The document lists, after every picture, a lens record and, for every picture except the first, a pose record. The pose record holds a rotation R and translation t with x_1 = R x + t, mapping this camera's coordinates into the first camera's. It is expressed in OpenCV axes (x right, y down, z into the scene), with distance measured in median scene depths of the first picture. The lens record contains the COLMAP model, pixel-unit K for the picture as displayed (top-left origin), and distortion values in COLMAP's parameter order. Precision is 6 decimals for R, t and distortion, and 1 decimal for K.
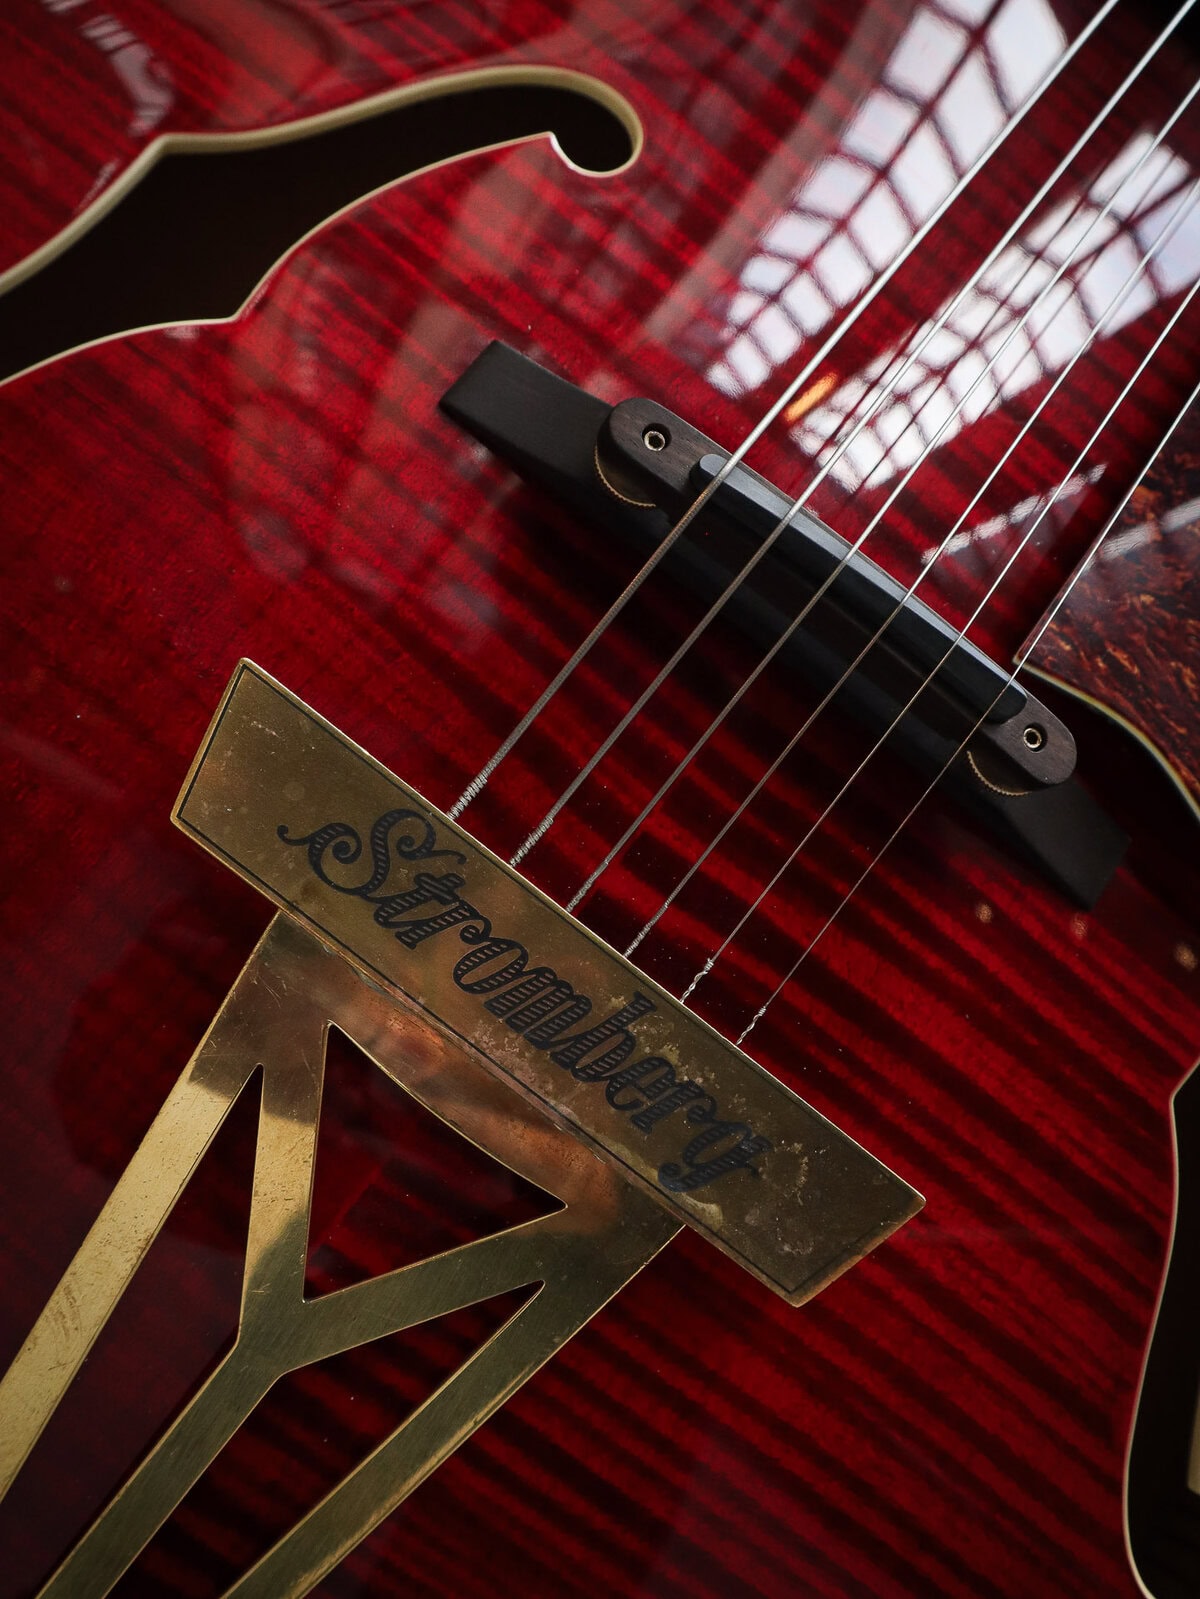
lens RADIAL K [[1585.2, 0, 582.1], [0, 1585.2, 818.5], [0, 0, 1]] dist [-0.032461, 0.000000]
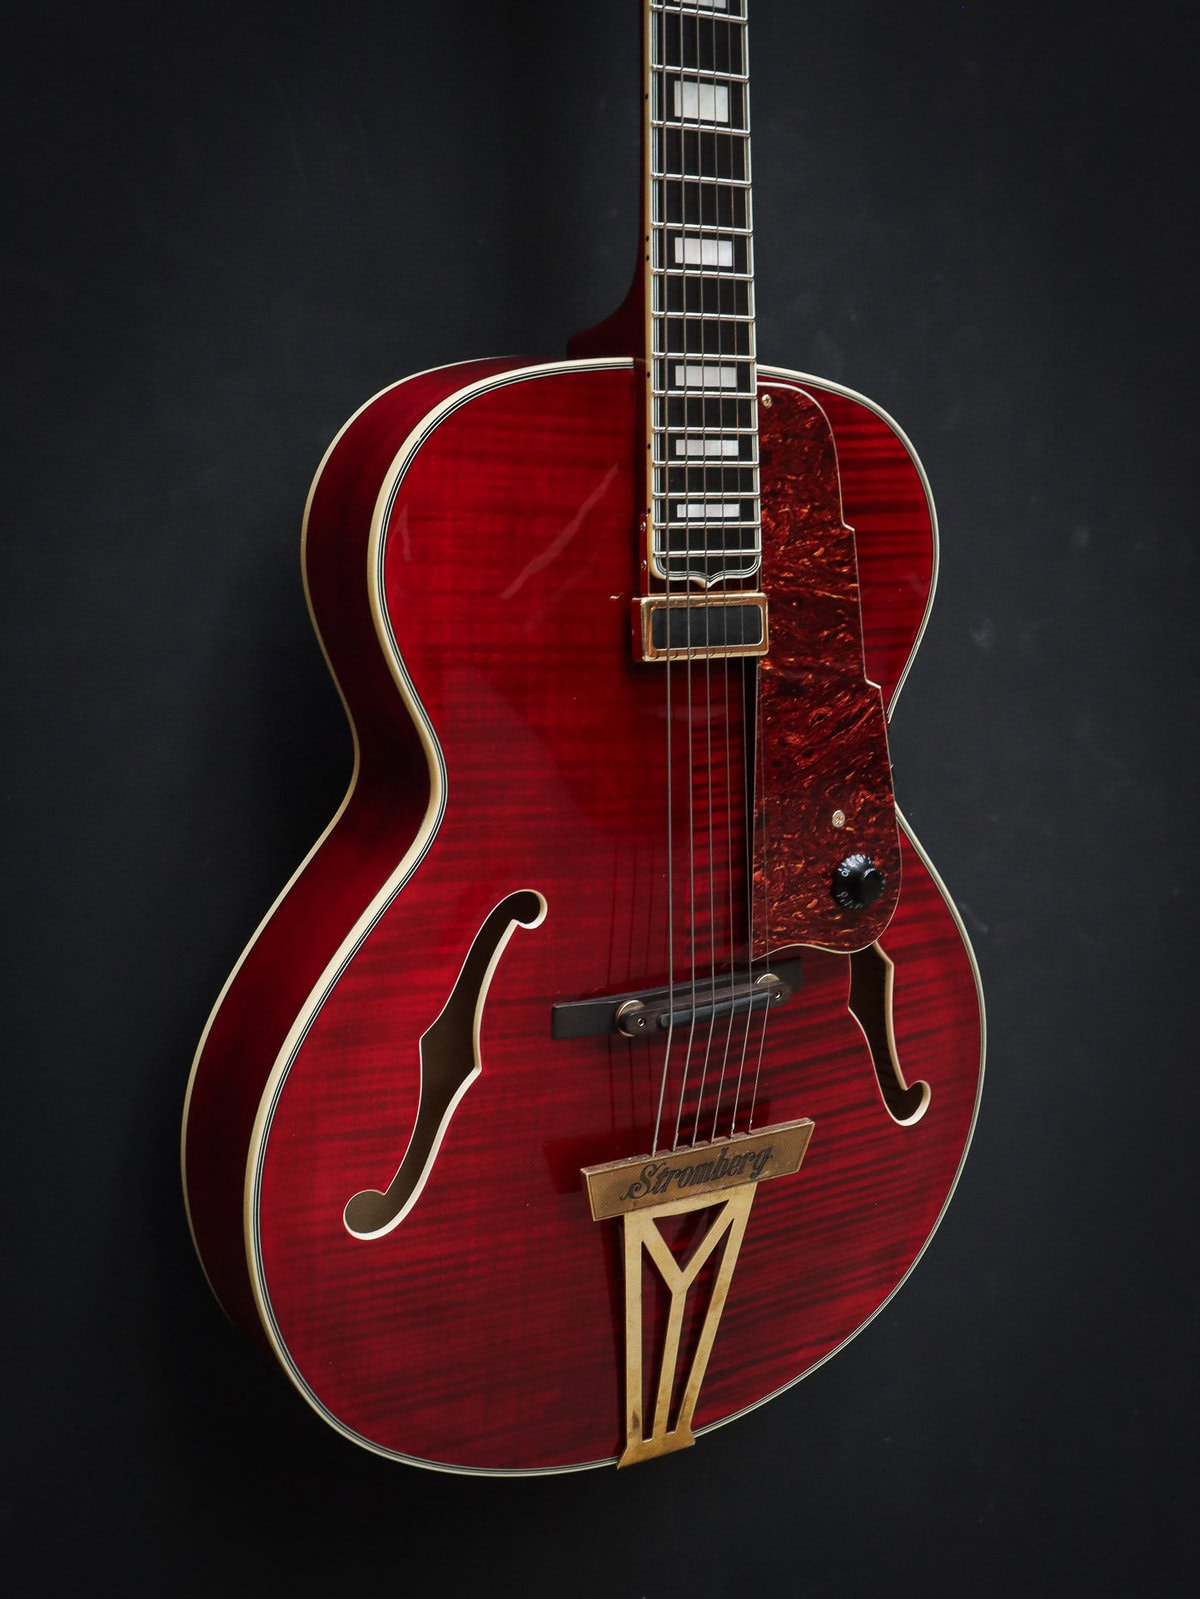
lens RADIAL K [[1980.3, 0, 553.0], [0, 1980.3, 790.8], [0, 0, 1]] dist [0.010964, 0.000000]
pose [[0.784582, -0.609355, 0.114533, -0.233974], [0.446649, 0.683585, 0.577248, -2.667162], [-0.430042, -0.401743, 0.808496, -1.665294]]
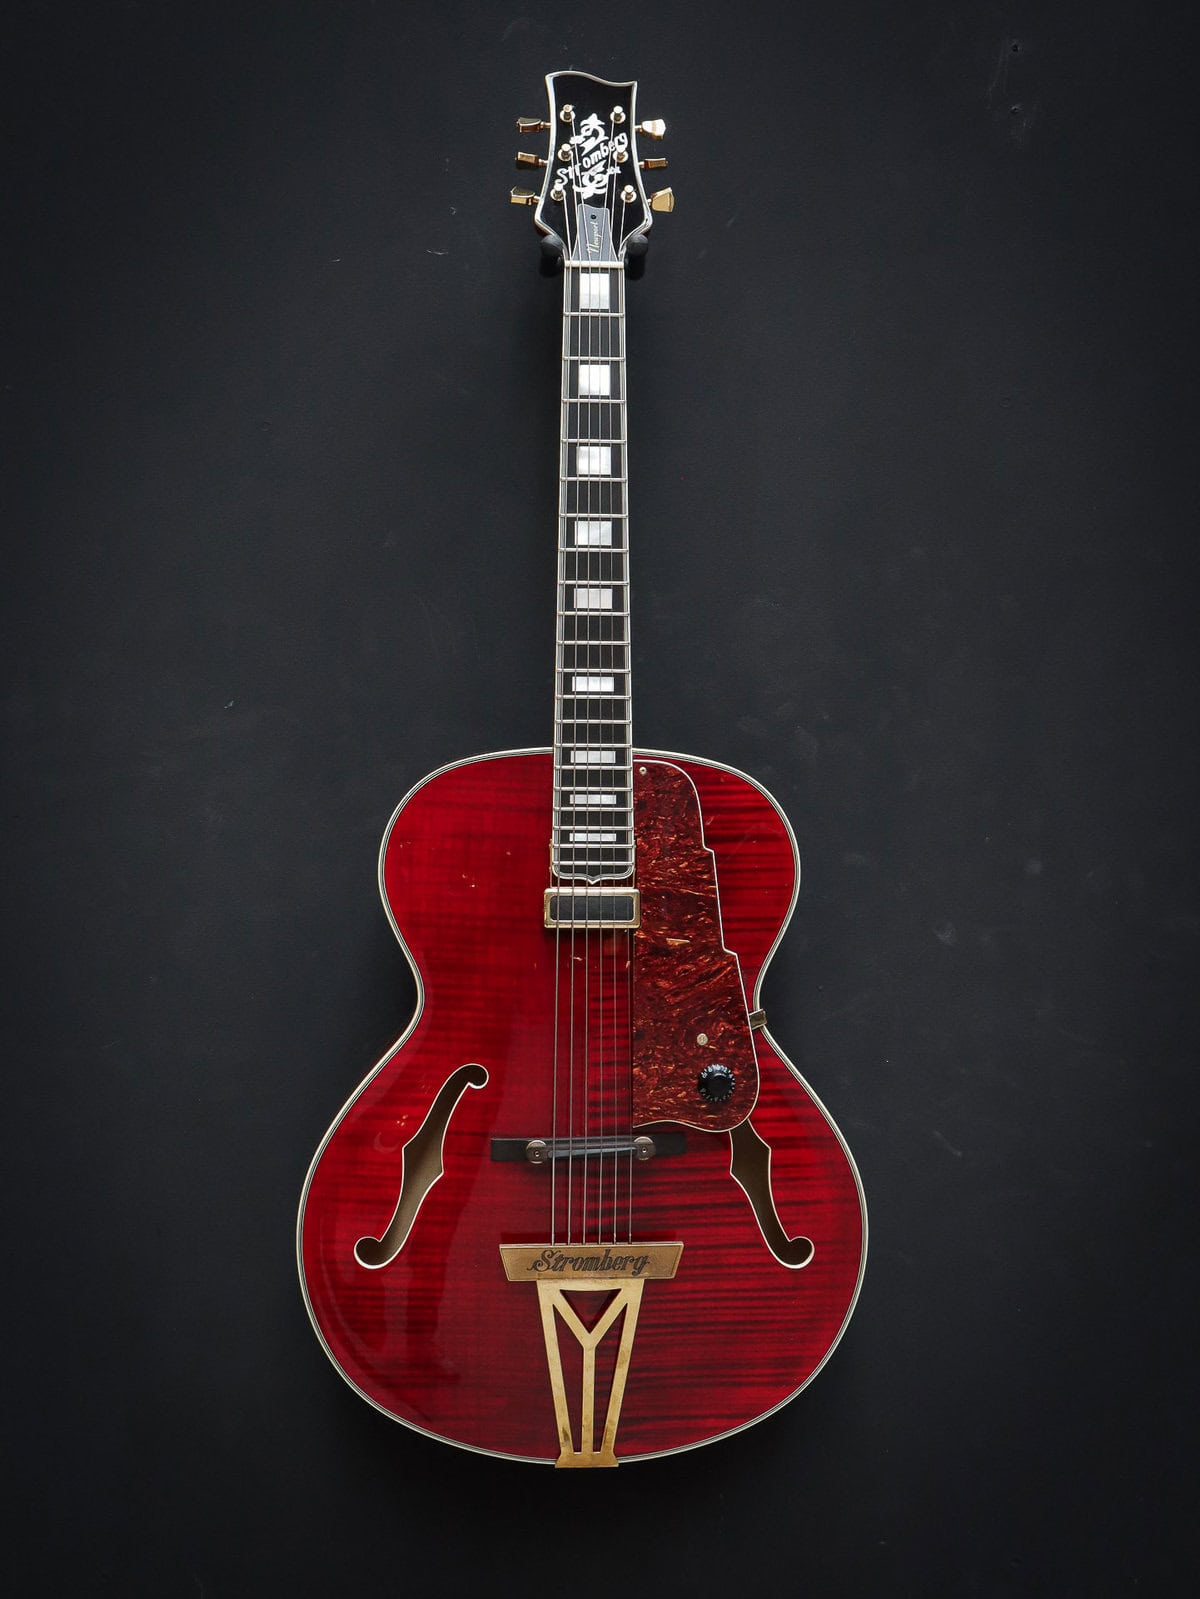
lens RADIAL K [[1804.6, 0, 574.7], [0, 1804.6, 785.8], [0, 0, 1]] dist [-0.023633, 0.000000]
pose [[0.792759, -0.587800, -0.161322, 1.598473], [0.608987, 0.775028, 0.168721, -1.877305], [0.025855, -0.231998, 0.972373, -3.822369]]
